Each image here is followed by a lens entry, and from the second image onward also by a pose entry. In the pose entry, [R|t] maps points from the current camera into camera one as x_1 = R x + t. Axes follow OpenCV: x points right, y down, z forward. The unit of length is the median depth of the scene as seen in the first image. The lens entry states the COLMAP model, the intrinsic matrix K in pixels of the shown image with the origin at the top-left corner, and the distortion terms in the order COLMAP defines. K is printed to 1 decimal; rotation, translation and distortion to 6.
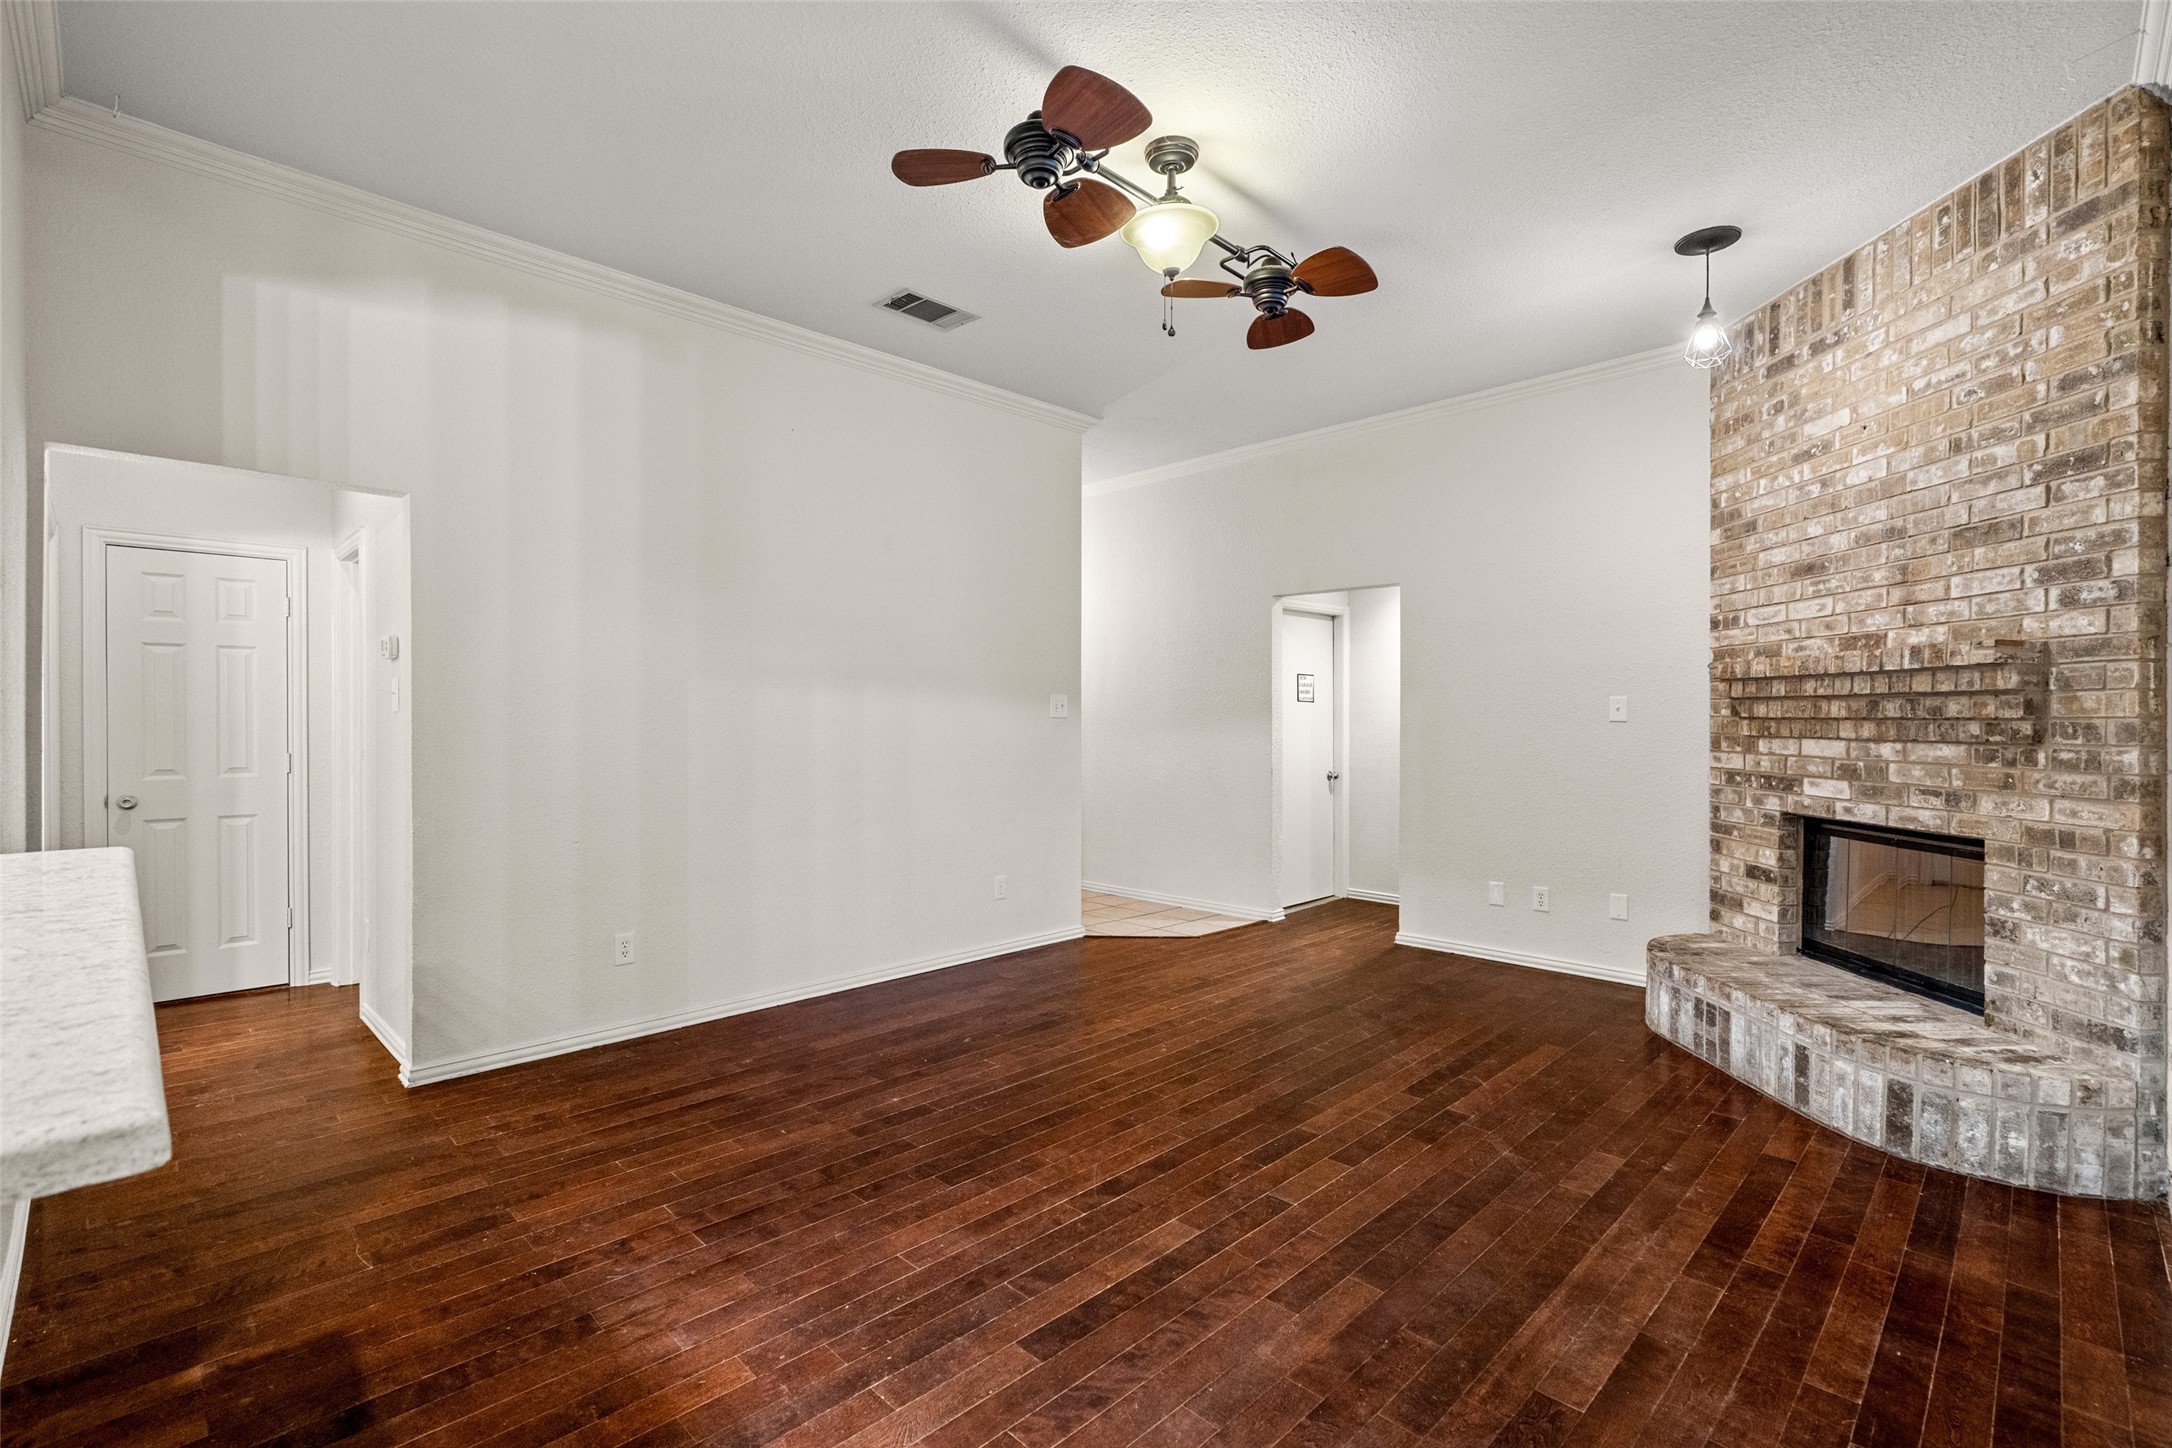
lens RADIAL K [[988.5, 0, 1081.8], [0, 988.5, 726.5], [0, 0, 1]] dist [0.004273, 0.000219]
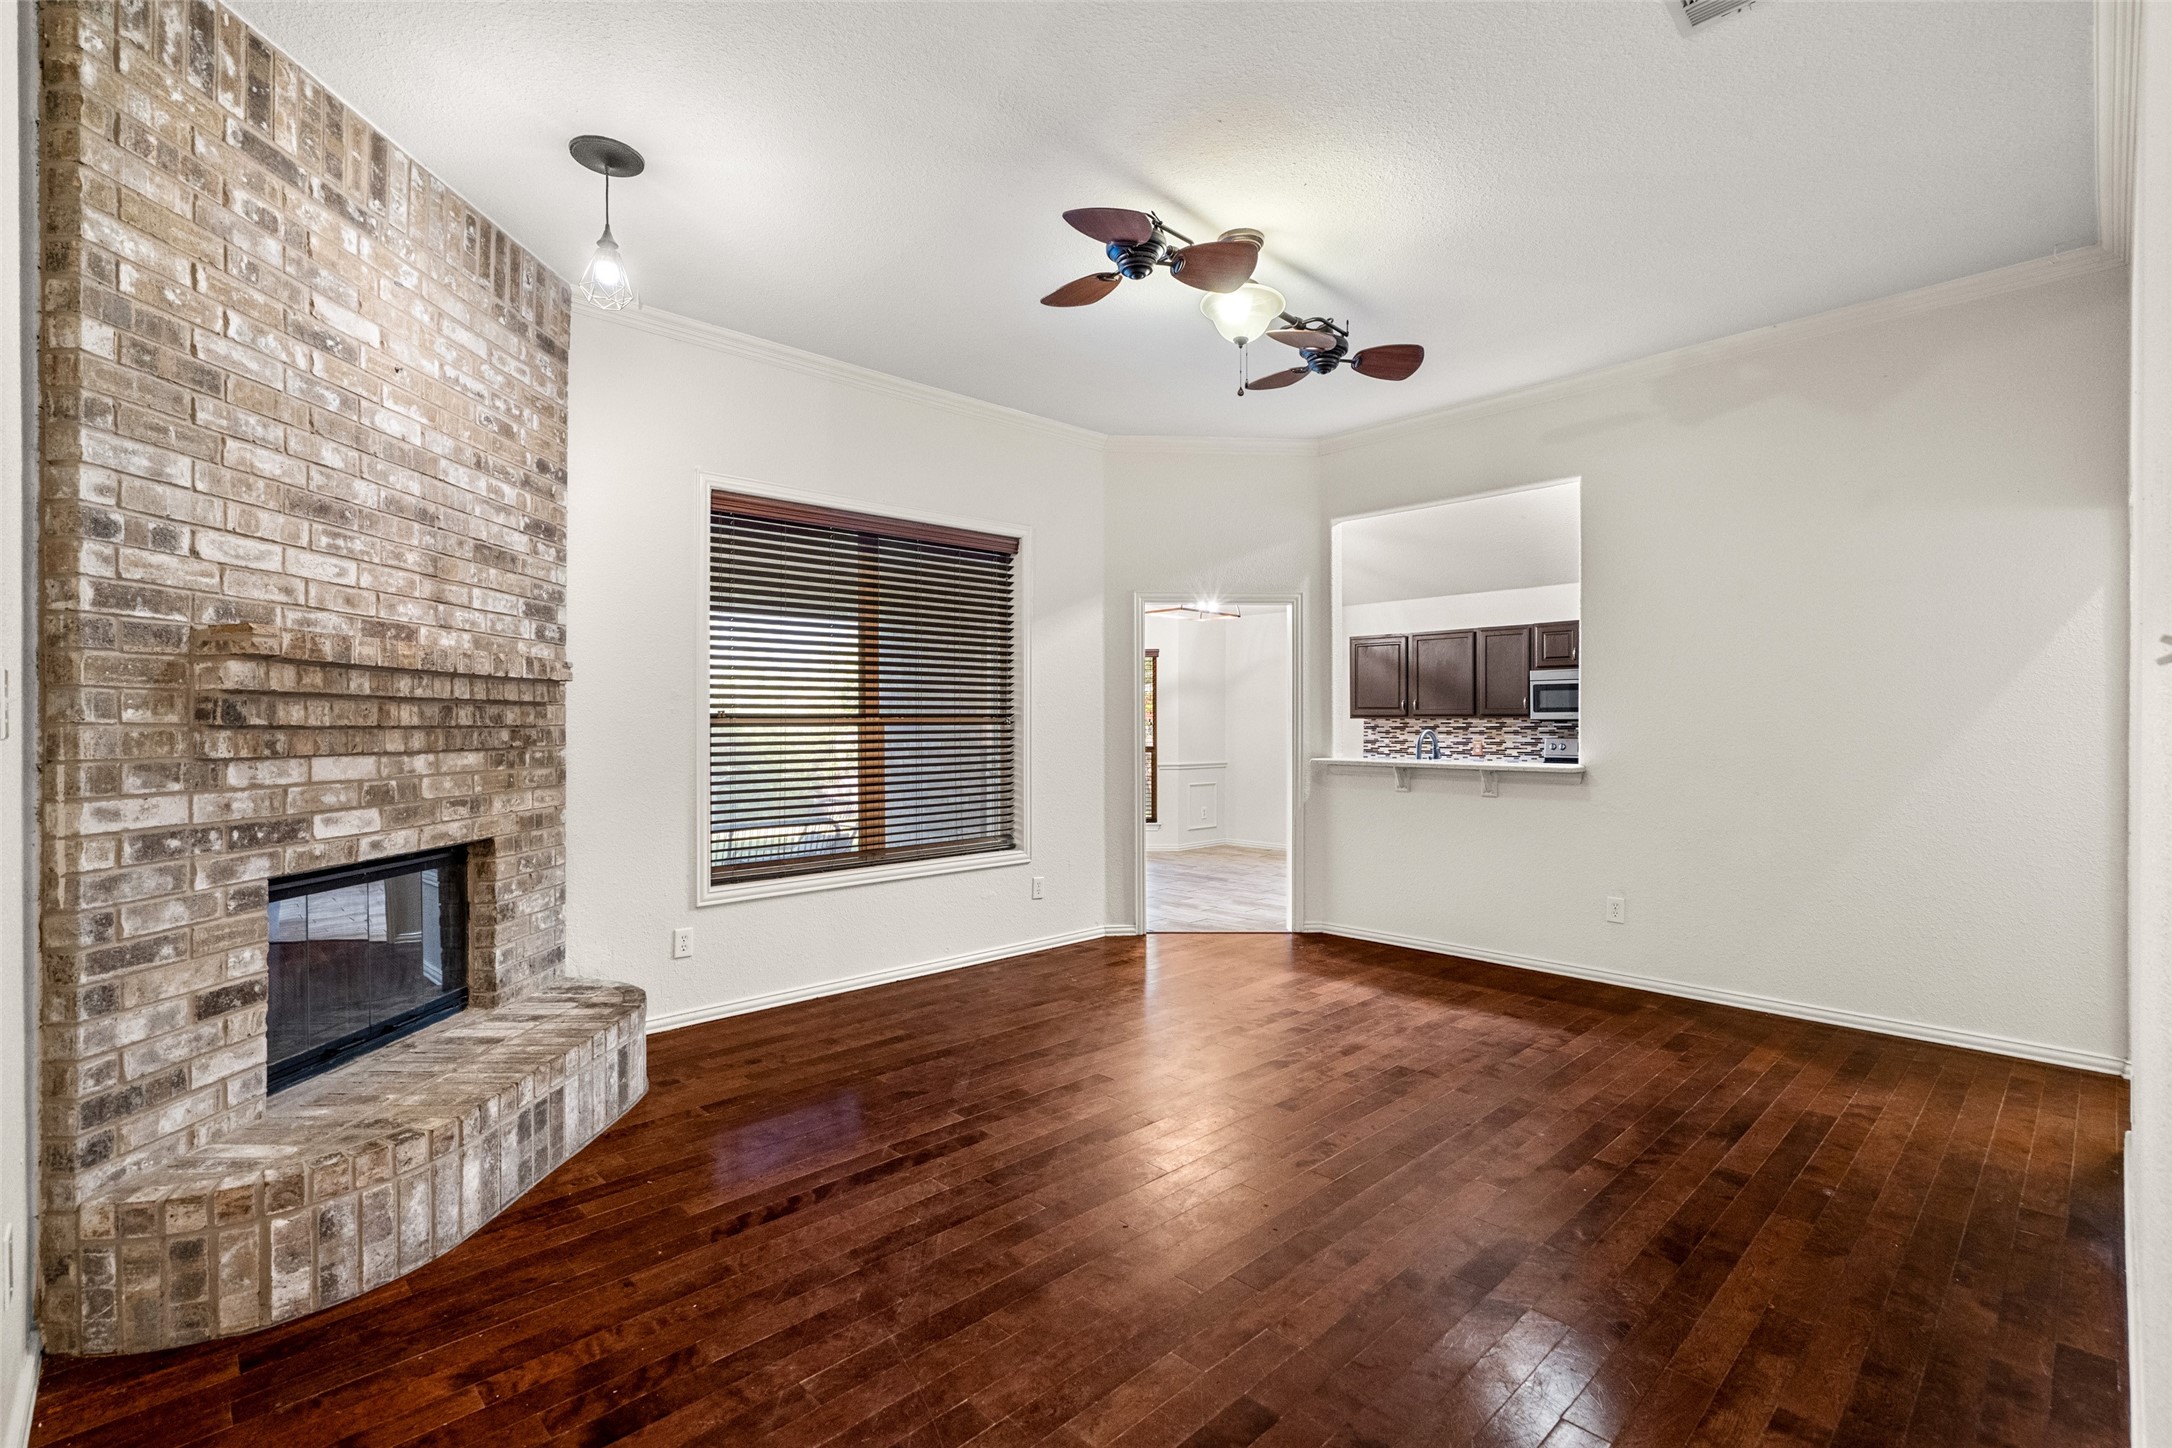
lens RADIAL K [[988.5, 0, 1089.0], [0, 988.5, 727.2], [0, 0, 1]] dist [0.004273, 0.000219]
pose [[-0.999825, 0.001224, 0.018690, 0.211170], [0.001460, 0.999920, 0.012597, -0.017717], [-0.018674, 0.012622, -0.999746, 1.858976]]
